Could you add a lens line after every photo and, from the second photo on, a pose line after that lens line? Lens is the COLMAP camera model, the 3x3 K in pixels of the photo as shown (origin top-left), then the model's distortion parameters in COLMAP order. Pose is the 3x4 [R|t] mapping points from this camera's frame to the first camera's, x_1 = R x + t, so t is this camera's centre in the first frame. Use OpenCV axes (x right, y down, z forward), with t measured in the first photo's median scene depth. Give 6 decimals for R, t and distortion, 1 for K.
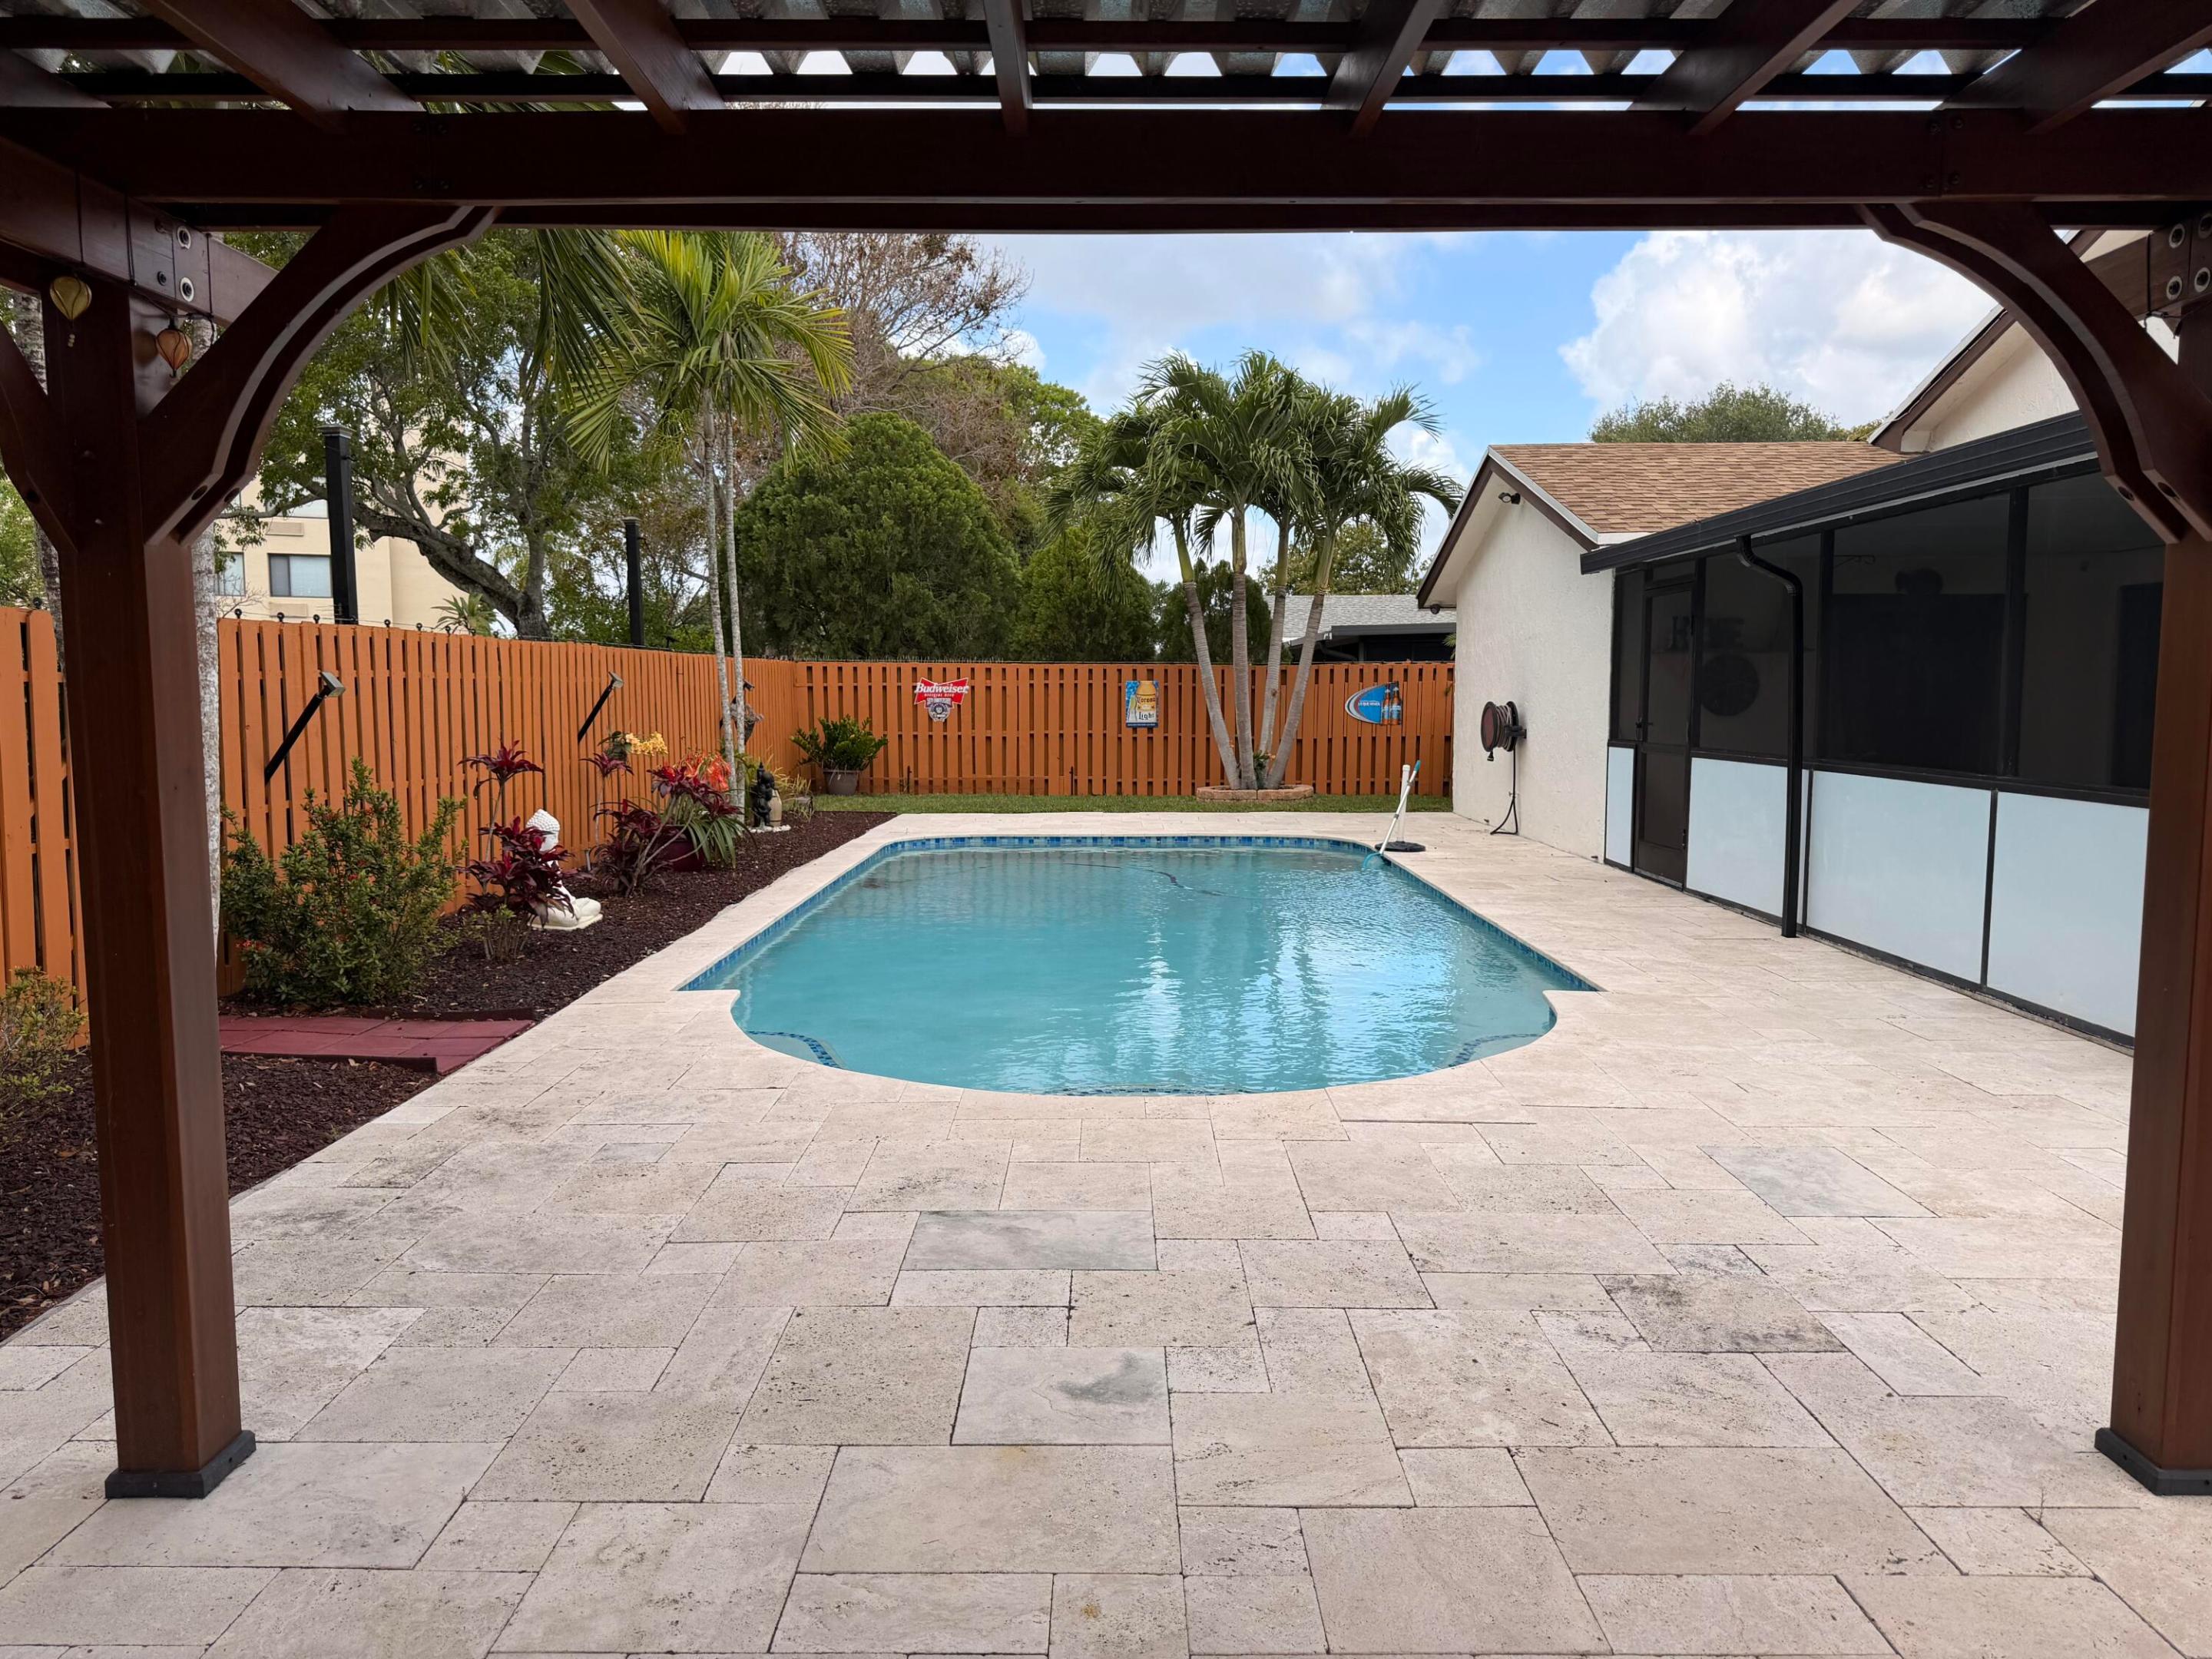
lens RADIAL K [[1531.4, 0, 1079.7], [0, 1531.4, 833.7], [0, 0, 1]] dist [0.121825, -0.163109]
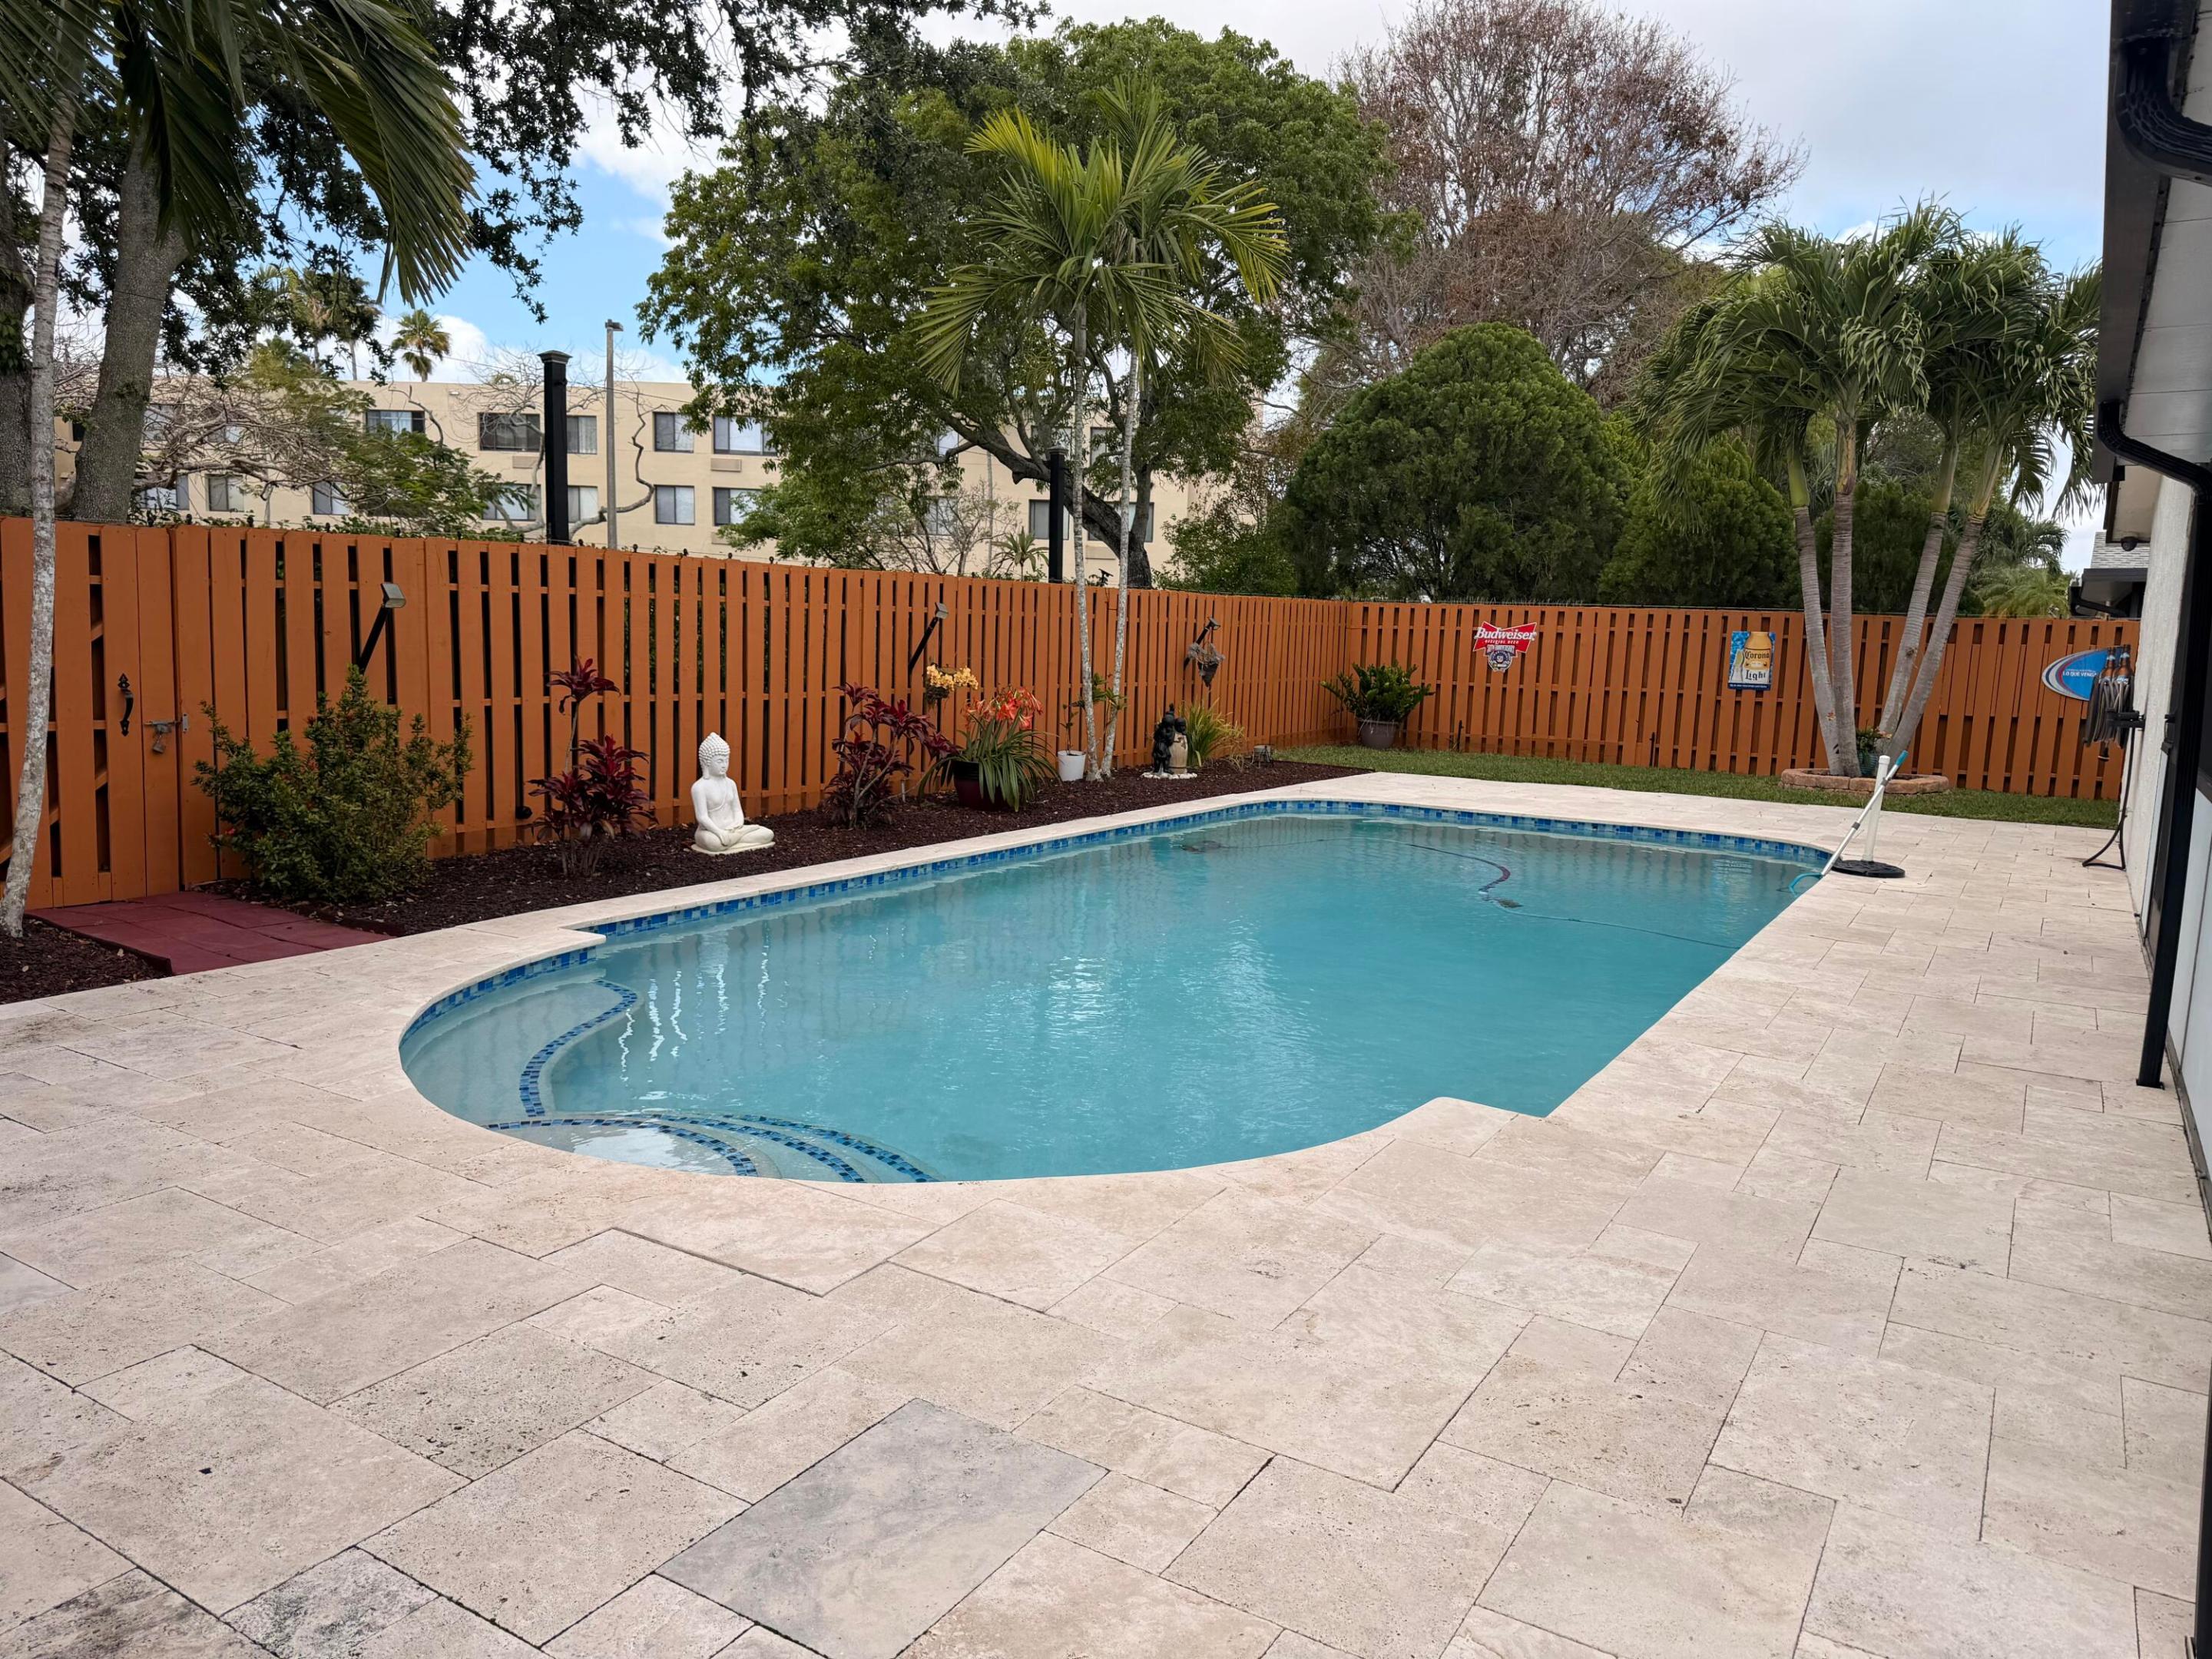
lens RADIAL K [[1537.2, 0, 1106.0], [0, 1537.2, 829.5], [0, 0, 1]] dist [0.054041, -0.082393]
pose [[0.856626, 0.096148, -0.506901, 0.693479], [-0.080342, 0.995356, 0.053026, -0.048409], [0.509645, -0.004698, 0.860372, 0.505278]]
